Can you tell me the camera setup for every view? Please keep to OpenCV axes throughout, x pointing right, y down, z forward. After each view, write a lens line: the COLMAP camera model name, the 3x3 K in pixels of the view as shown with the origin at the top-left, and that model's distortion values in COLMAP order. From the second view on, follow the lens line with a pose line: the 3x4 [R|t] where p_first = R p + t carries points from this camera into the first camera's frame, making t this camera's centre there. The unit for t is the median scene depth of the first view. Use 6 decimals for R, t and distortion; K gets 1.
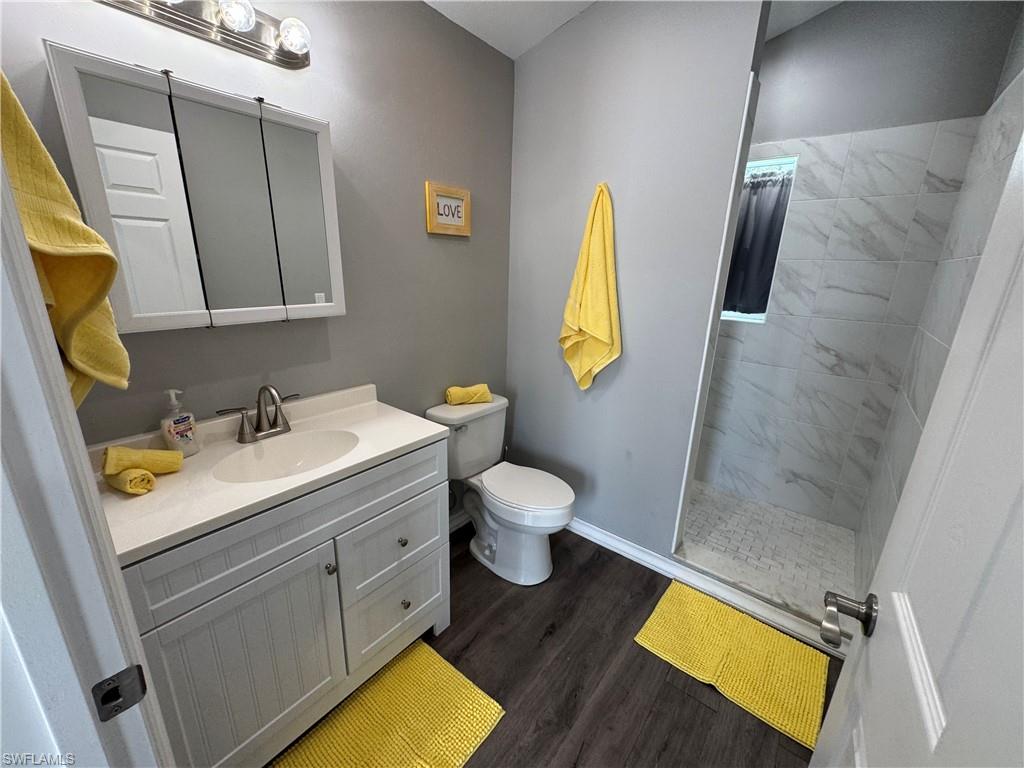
lens RADIAL K [[410.1, 0, 514.0], [0, 410.1, 383.0], [0, 0, 1]] dist [-0.001380, 0.000041]
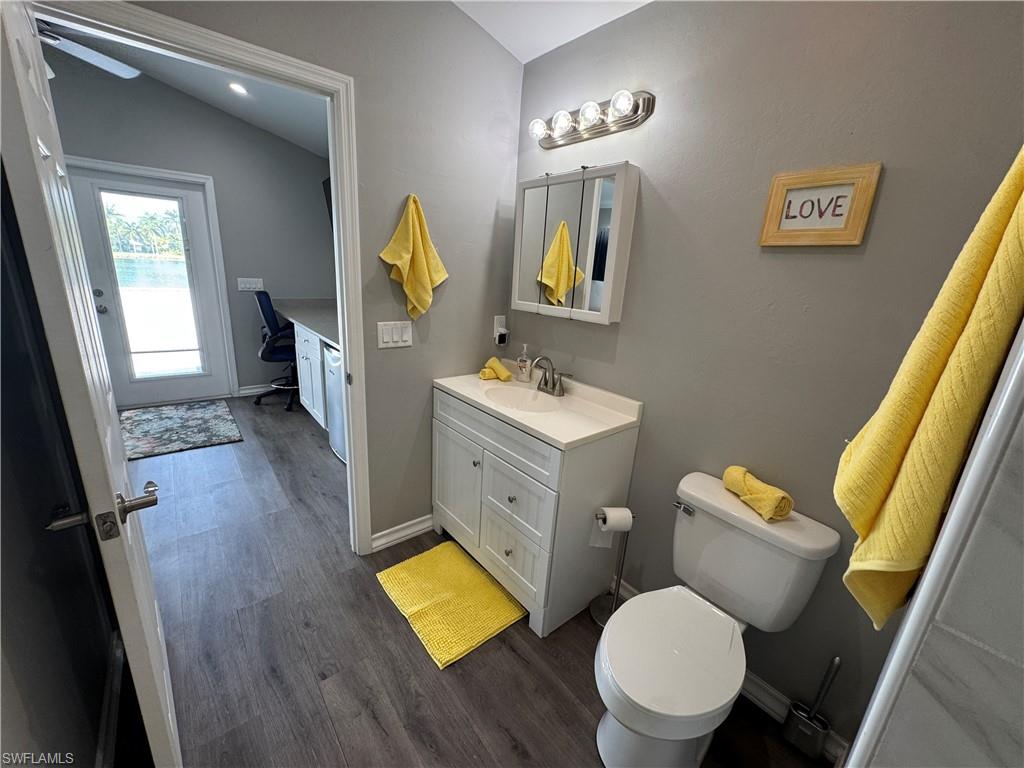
lens RADIAL K [[410.1, 0, 508.4], [0, 410.1, 384.7], [0, 0, 1]] dist [-0.001380, 0.000041]
pose [[-0.211821, 0.223584, -0.951389, 0.617883], [-0.334711, 0.898011, 0.285561, -0.200335], [0.918205, 0.378928, -0.115382, 0.752233]]
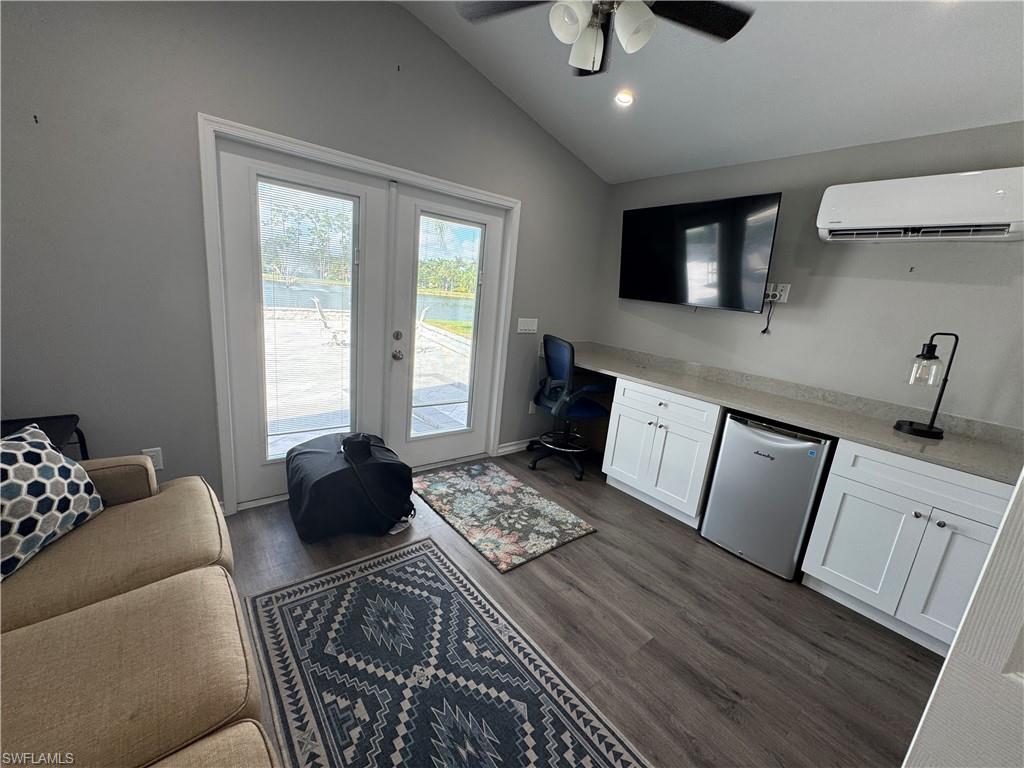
lens RADIAL K [[410.1, 0, 509.7], [0, 410.1, 382.7], [0, 0, 1]] dist [-0.001380, 0.000041]
pose [[-0.209270, 0.165653, -0.963725, 0.553919], [-0.366256, 0.900528, 0.234321, 0.238294], [0.906677, 0.402006, -0.127782, -0.719920]]
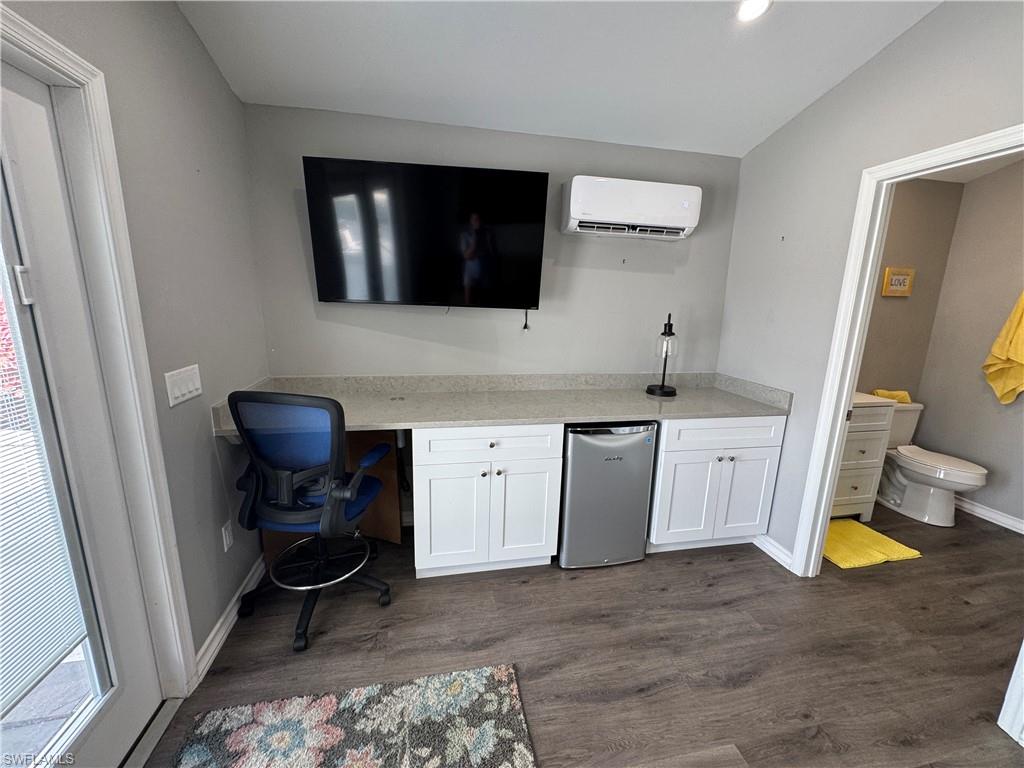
lens RADIAL K [[410.1, 0, 509.6], [0, 410.1, 384.1], [0, 0, 1]] dist [-0.001380, 0.000041]
pose [[0.768044, 0.115828, -0.629835, -0.279901], [-0.175113, 0.984009, -0.032578, 0.324394], [0.615990, 0.135313, 0.776046, -1.232543]]
